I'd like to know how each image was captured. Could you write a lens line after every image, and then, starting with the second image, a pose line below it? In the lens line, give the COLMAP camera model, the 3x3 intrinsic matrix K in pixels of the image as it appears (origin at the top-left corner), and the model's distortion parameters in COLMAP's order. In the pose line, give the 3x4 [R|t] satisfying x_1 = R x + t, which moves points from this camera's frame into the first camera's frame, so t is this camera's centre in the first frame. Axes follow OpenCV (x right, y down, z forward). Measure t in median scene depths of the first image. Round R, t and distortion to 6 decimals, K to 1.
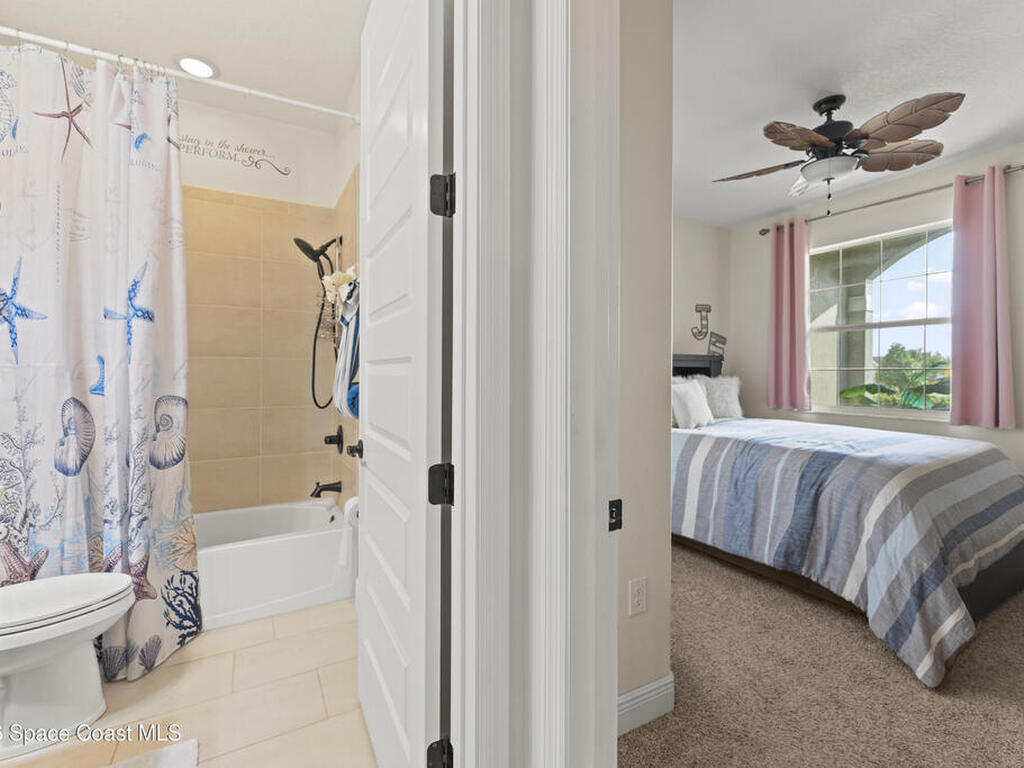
lens RADIAL K [[459.6, 0, 508.9], [0, 459.6, 373.6], [0, 0, 1]] dist [-0.003362, 0.000715]
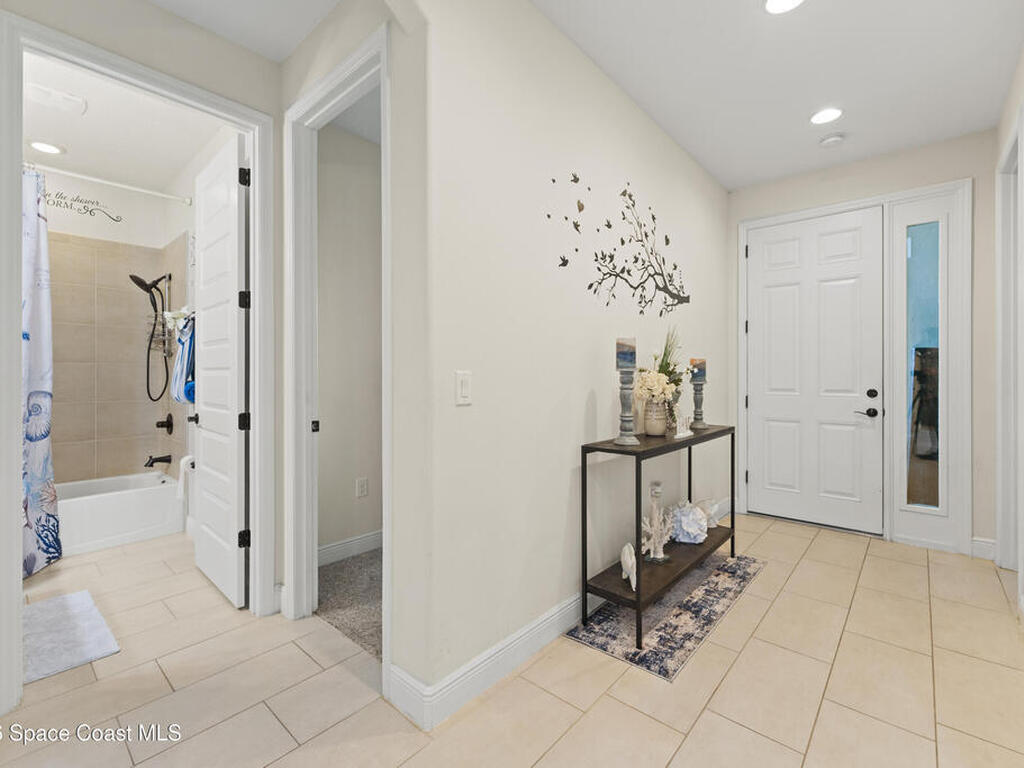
lens RADIAL K [[459.6, 0, 507.8], [0, 459.6, 374.9], [0, 0, 1]] dist [-0.003362, 0.000715]
pose [[0.943880, -0.004095, 0.330264, 0.181034], [0.003952, 0.999992, 0.001106, 0.001806], [-0.330266, 0.000261, 0.943888, -0.862776]]
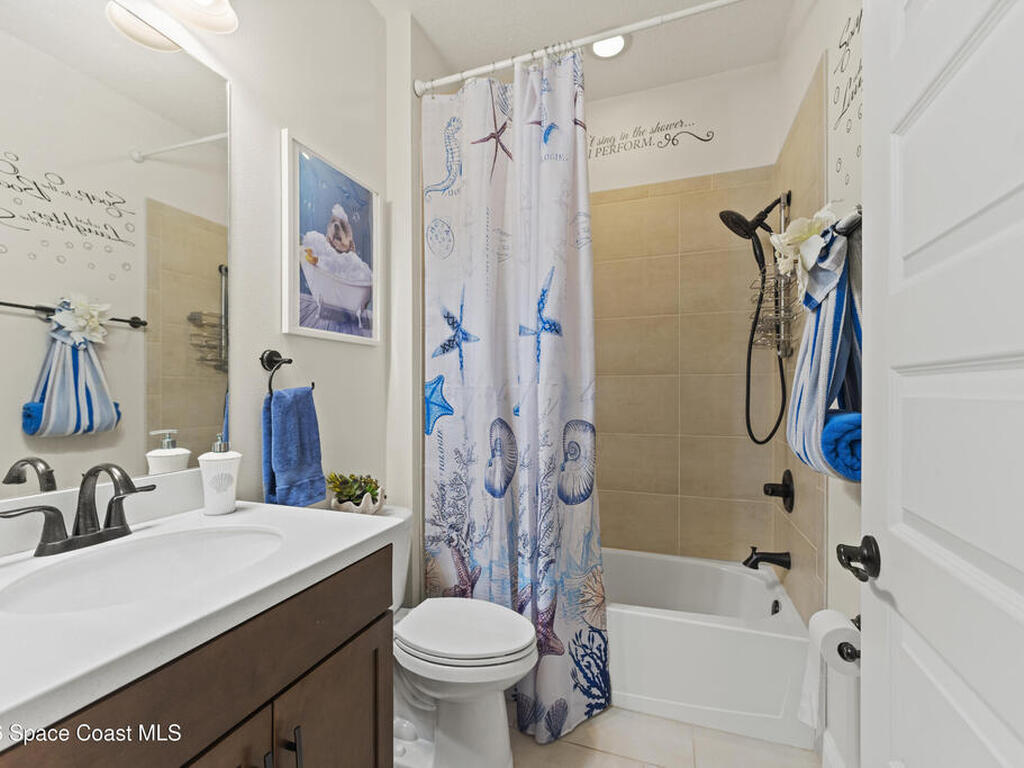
lens RADIAL K [[459.6, 0, 508.4], [0, 459.6, 391.5], [0, 0, 1]] dist [-0.003362, 0.000715]
pose [[0.652503, -0.004050, -0.757775, -0.174152], [0.000246, 0.999987, -0.005133, -0.000974], [0.757786, 0.003163, 0.652496, 0.345655]]
